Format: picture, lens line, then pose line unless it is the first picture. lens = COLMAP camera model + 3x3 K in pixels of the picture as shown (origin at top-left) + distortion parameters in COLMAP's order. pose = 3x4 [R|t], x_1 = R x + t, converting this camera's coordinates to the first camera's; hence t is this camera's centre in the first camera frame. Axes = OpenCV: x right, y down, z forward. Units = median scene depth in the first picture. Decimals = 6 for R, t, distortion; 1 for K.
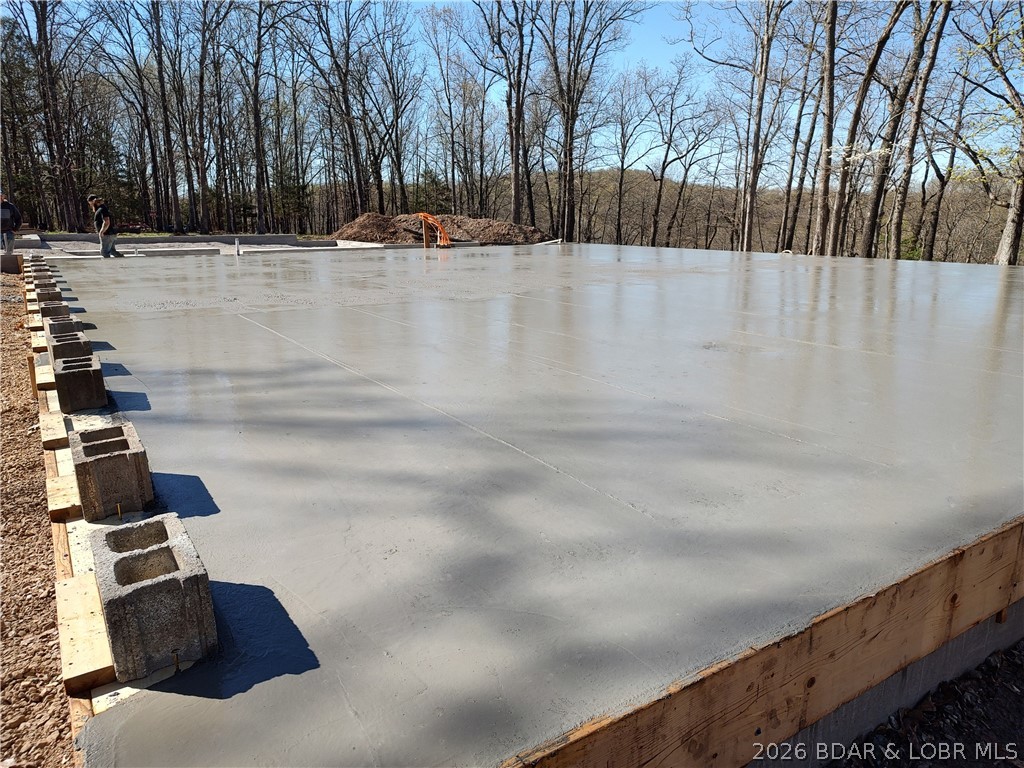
lens RADIAL K [[723.9, 0, 512.0], [0, 723.9, 384.0], [0, 0, 1]] dist [0.004340, -0.003597]
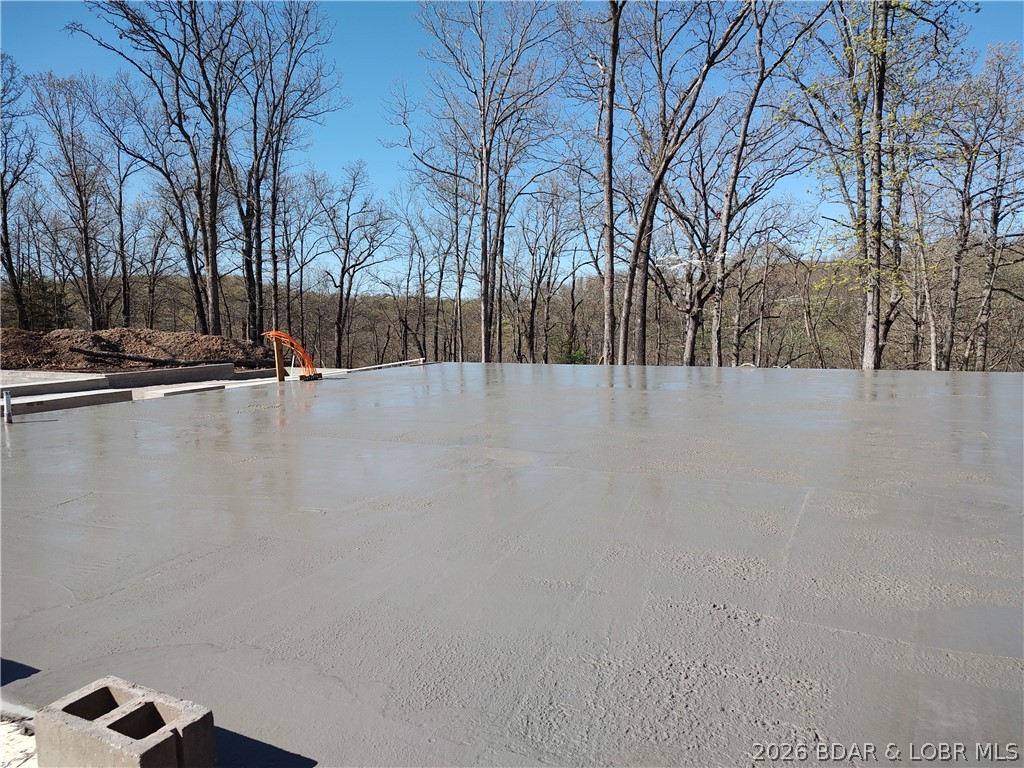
lens RADIAL K [[723.9, 0, 512.0], [0, 723.9, 384.0], [0, 0, 1]] dist [0.004340, -0.003597]
pose [[0.855266, -0.060039, 0.514699, -0.146420], [0.131823, 0.985797, -0.104056, -0.043758], [-0.501141, 0.156845, 0.851033, 0.159390]]
